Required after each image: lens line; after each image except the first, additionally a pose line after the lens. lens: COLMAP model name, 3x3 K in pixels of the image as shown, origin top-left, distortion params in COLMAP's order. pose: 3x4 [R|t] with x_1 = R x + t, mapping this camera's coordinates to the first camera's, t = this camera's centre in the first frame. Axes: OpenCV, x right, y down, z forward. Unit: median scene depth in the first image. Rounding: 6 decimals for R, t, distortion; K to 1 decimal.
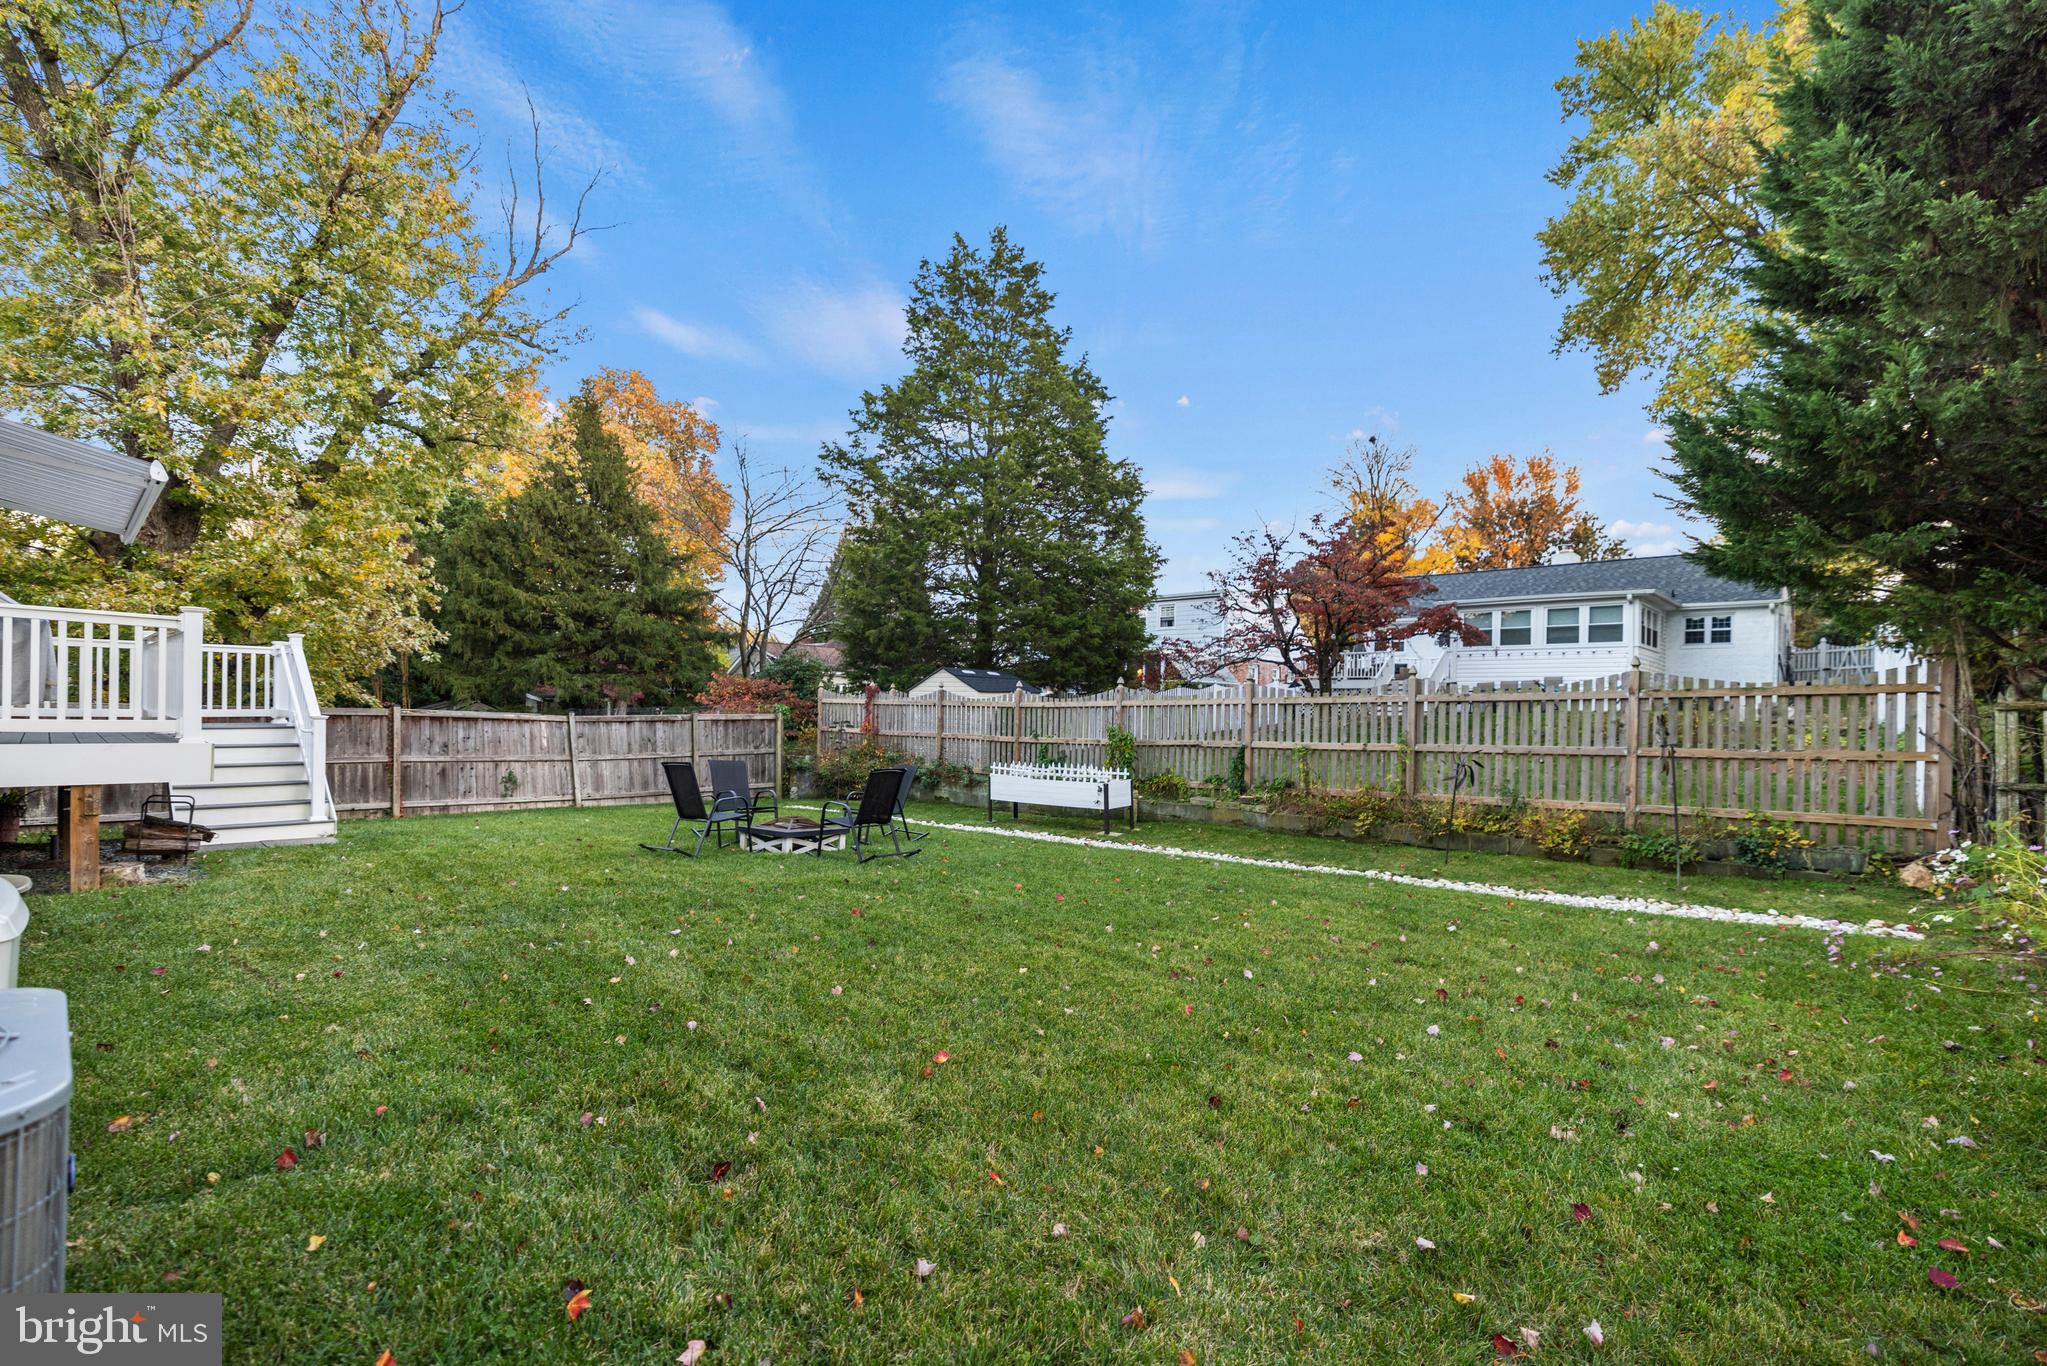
lens RADIAL K [[875.7, 0, 1036.2], [0, 875.7, 714.9], [0, 0, 1]] dist [-0.003619, -0.000413]
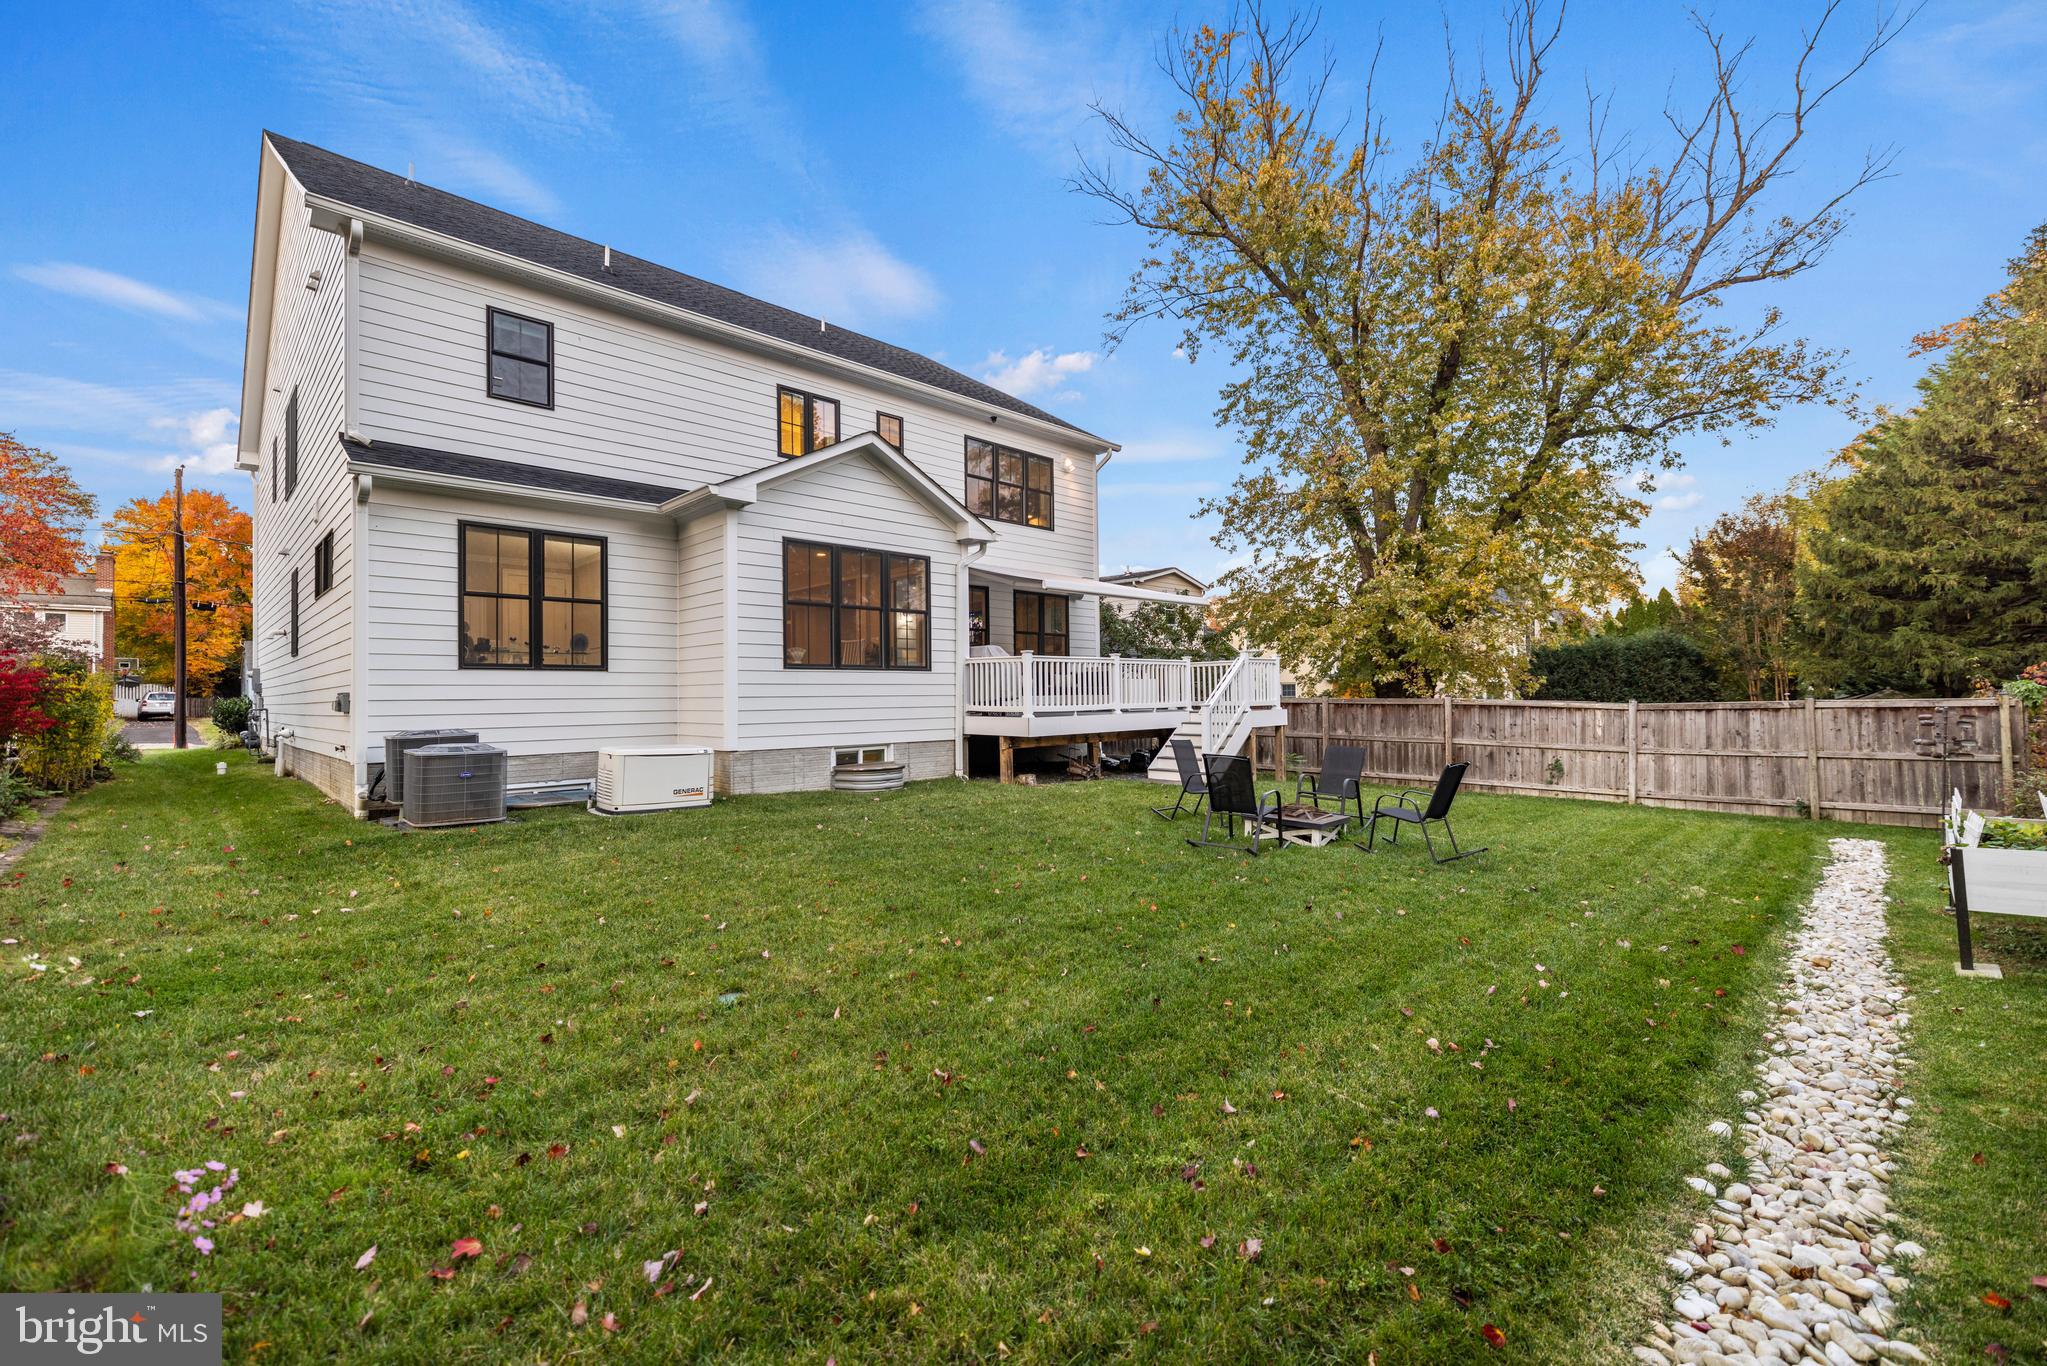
lens RADIAL K [[875.7, 0, 1032.4], [0, 875.7, 678.7], [0, 0, 1]] dist [-0.003619, -0.000413]
pose [[-0.060475, -0.035005, -0.997556, 0.433761], [0.003832, 0.999369, -0.035301, 0.005368], [0.998162, -0.005957, -0.060303, 0.455507]]
